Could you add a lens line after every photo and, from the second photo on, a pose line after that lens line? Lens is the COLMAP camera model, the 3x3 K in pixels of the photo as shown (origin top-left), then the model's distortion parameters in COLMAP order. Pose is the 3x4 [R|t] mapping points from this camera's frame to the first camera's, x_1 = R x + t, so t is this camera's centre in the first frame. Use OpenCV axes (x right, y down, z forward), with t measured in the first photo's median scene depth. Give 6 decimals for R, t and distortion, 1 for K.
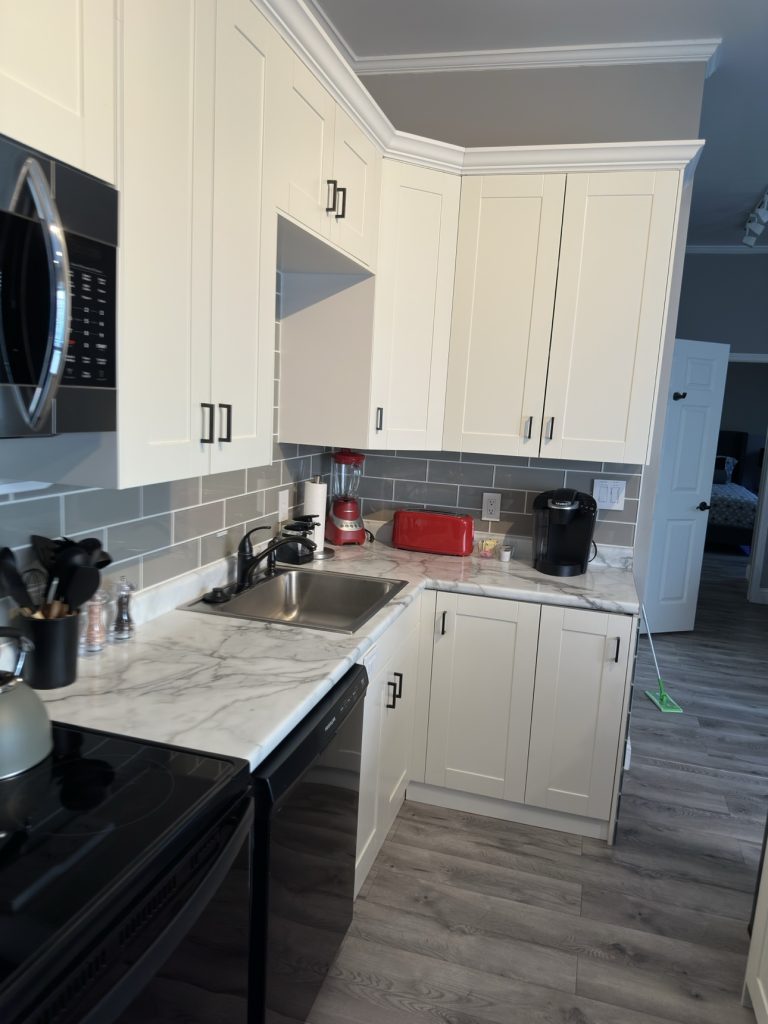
lens RADIAL K [[728.3, 0, 386.1], [0, 728.3, 508.0], [0, 0, 1]] dist [0.004919, -0.018145]
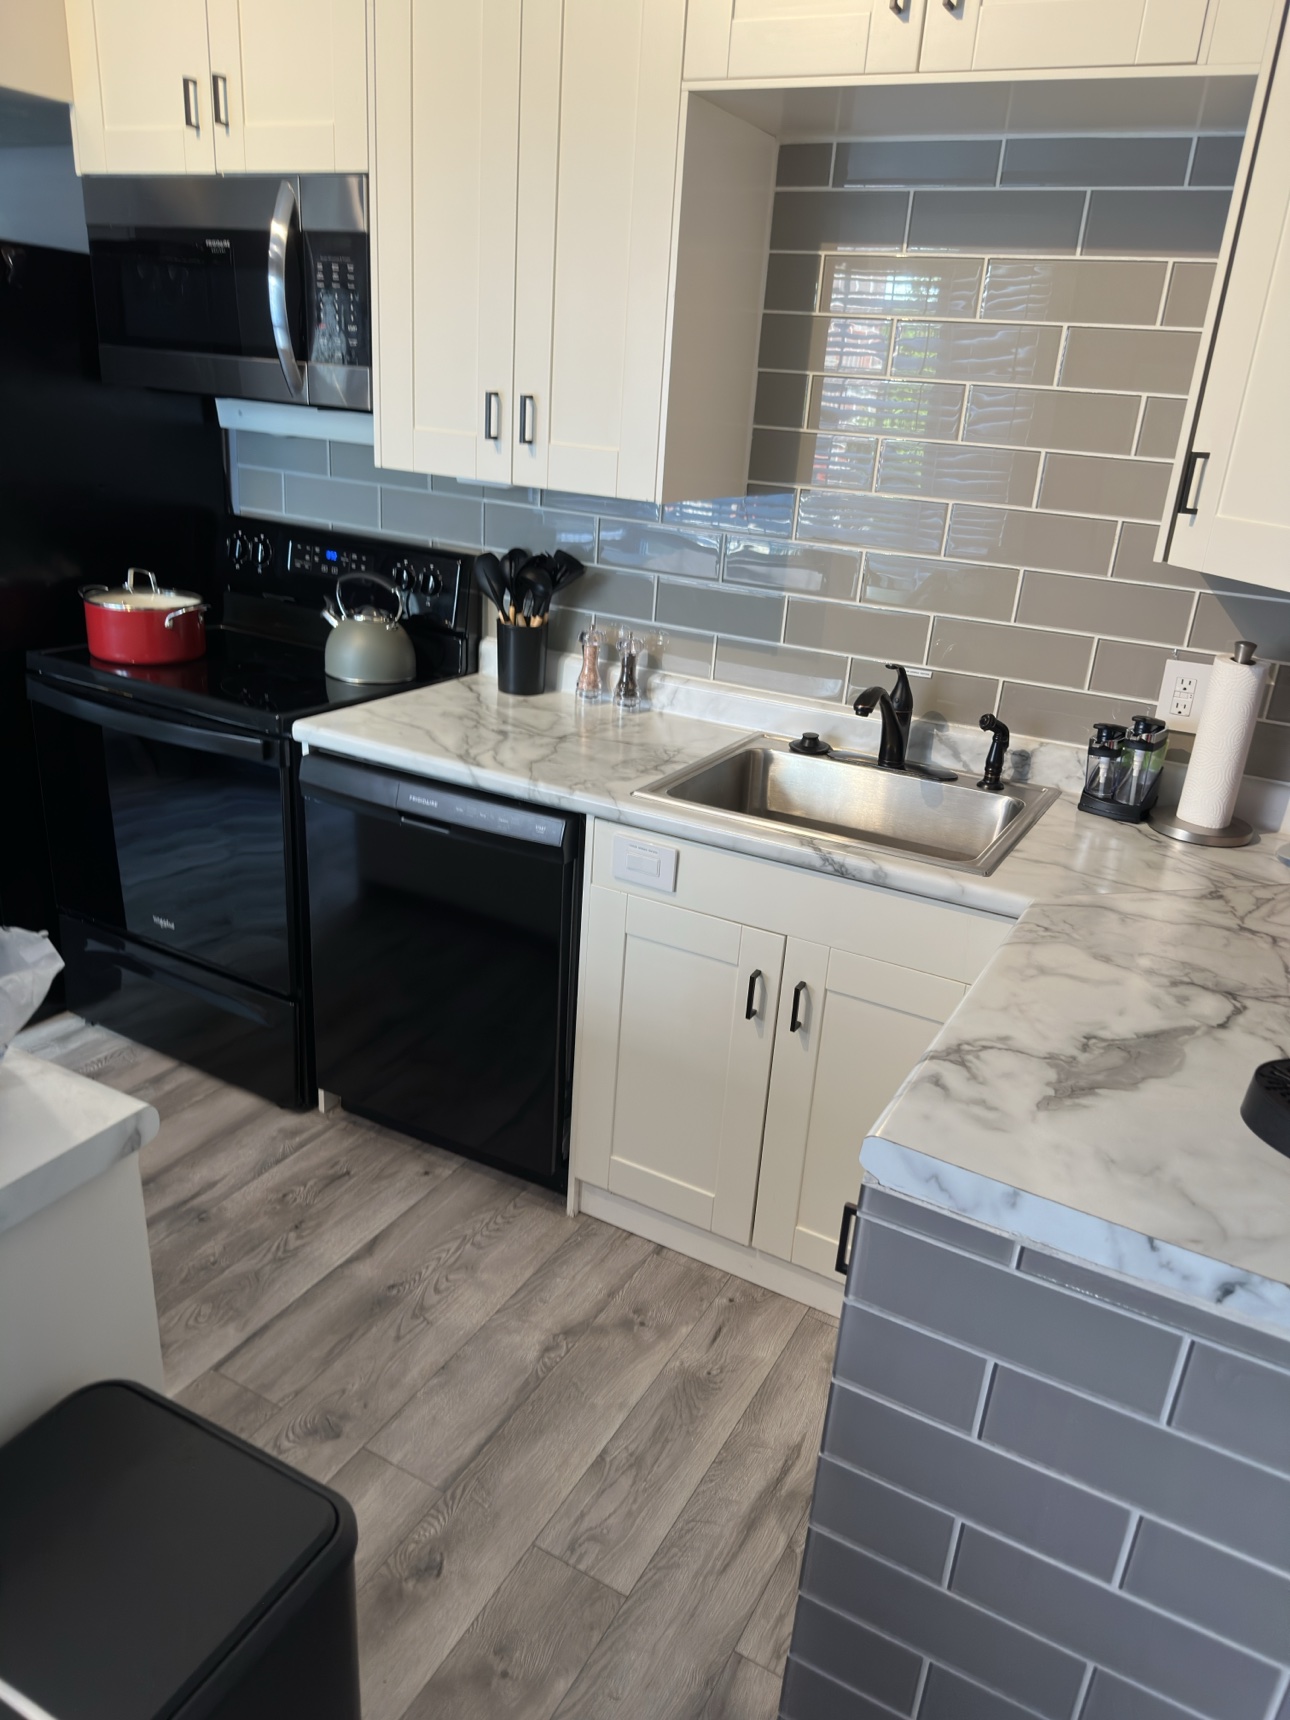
lens RADIAL K [[1183.9, 0, 652.6], [0, 1183.9, 862.3], [0, 0, 1]] dist [0.004265, -0.002779]
pose [[-0.186099, 0.307944, -0.933026, 0.939316], [-0.241105, 0.906267, 0.347202, -0.136866], [0.952489, 0.289571, -0.094408, 1.151426]]
